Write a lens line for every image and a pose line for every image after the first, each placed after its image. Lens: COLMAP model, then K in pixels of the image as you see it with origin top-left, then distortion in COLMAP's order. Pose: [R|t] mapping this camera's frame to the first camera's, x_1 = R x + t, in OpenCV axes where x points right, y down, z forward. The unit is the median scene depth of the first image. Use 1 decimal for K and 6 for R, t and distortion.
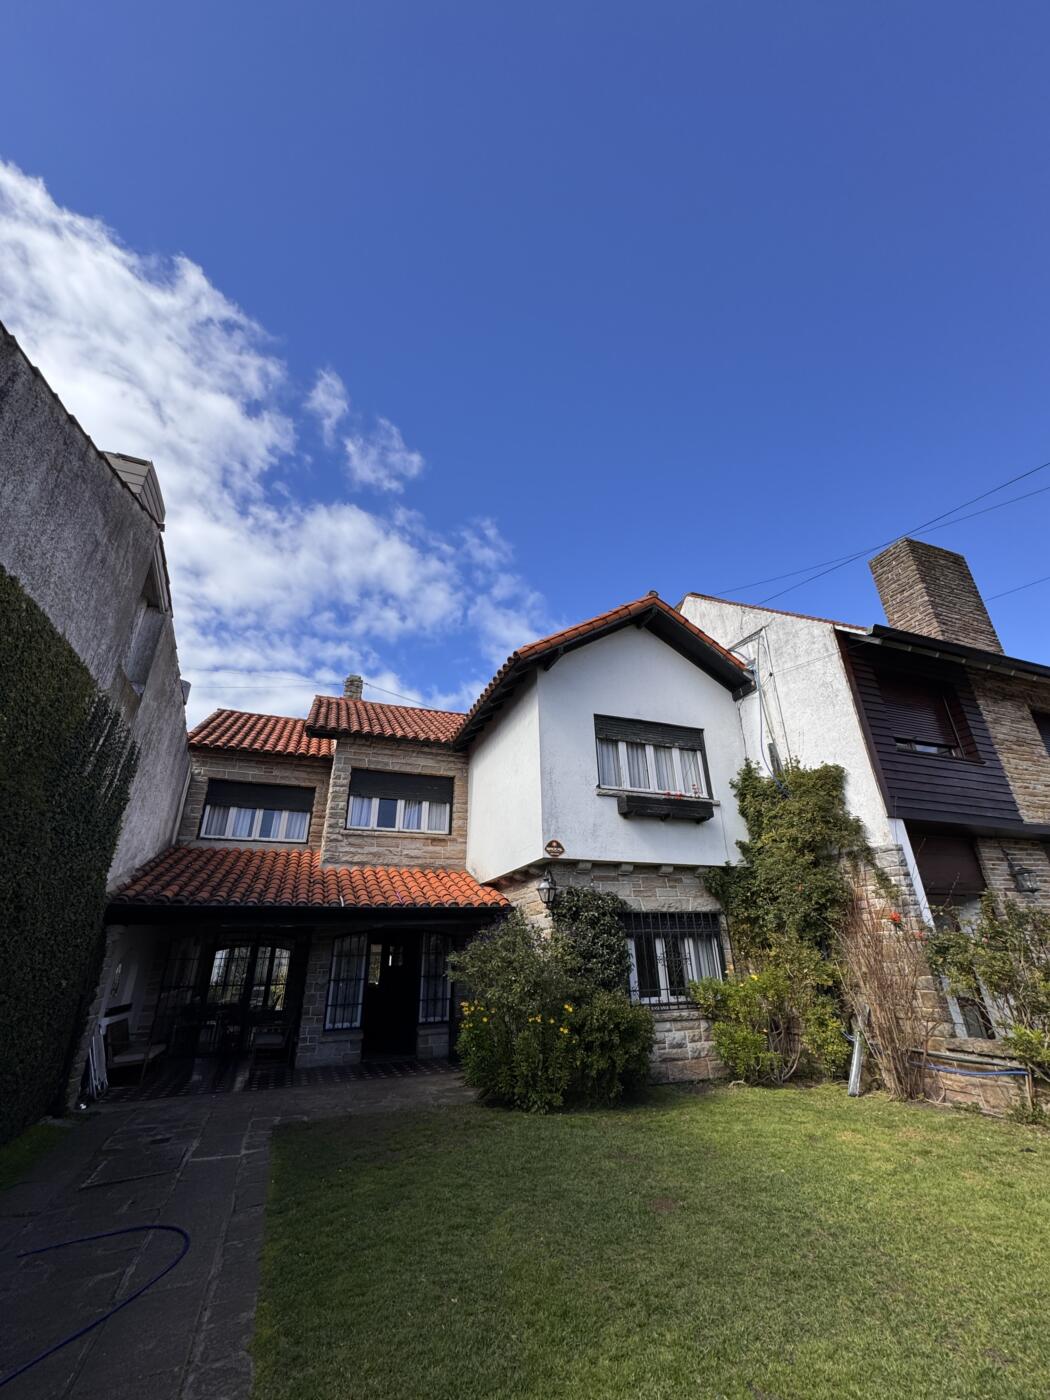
lens RADIAL K [[550.9, 0, 535.1], [0, 550.9, 694.9], [0, 0, 1]] dist [-0.026935, 0.000111]
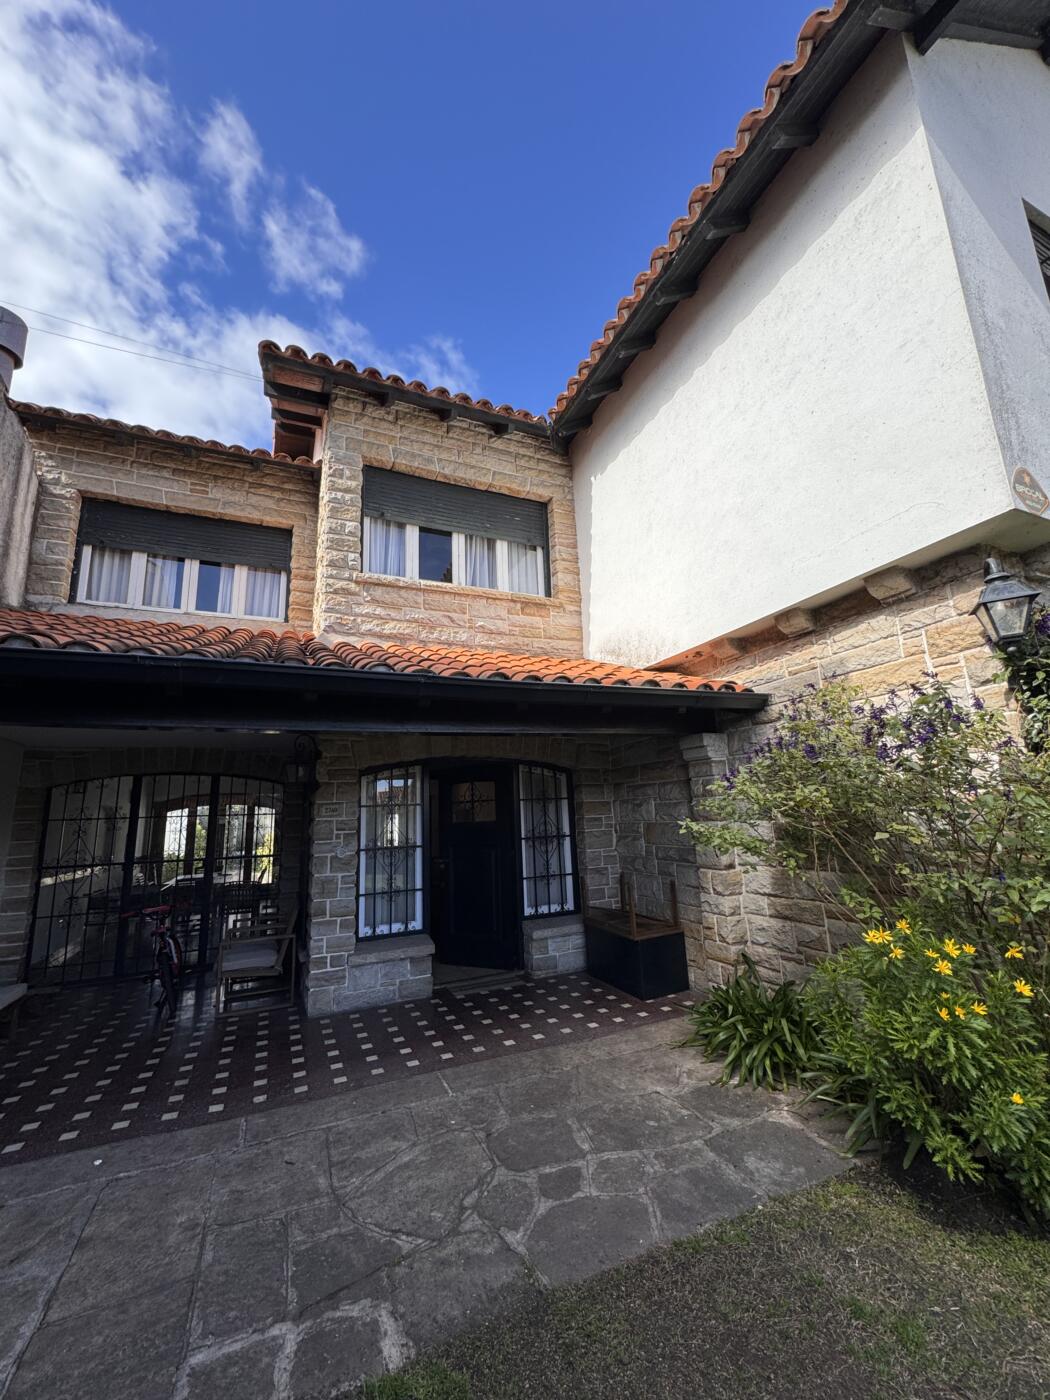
lens RADIAL K [[557.0, 0, 530.6], [0, 557.0, 699.8], [0, 0, 1]] dist [-0.003899, 0.000098]
pose [[0.997926, 0.000612, 0.064369, -0.213474], [-0.016415, 0.969315, 0.245273, 0.218674], [-0.062244, -0.245821, 0.967315, 0.443169]]
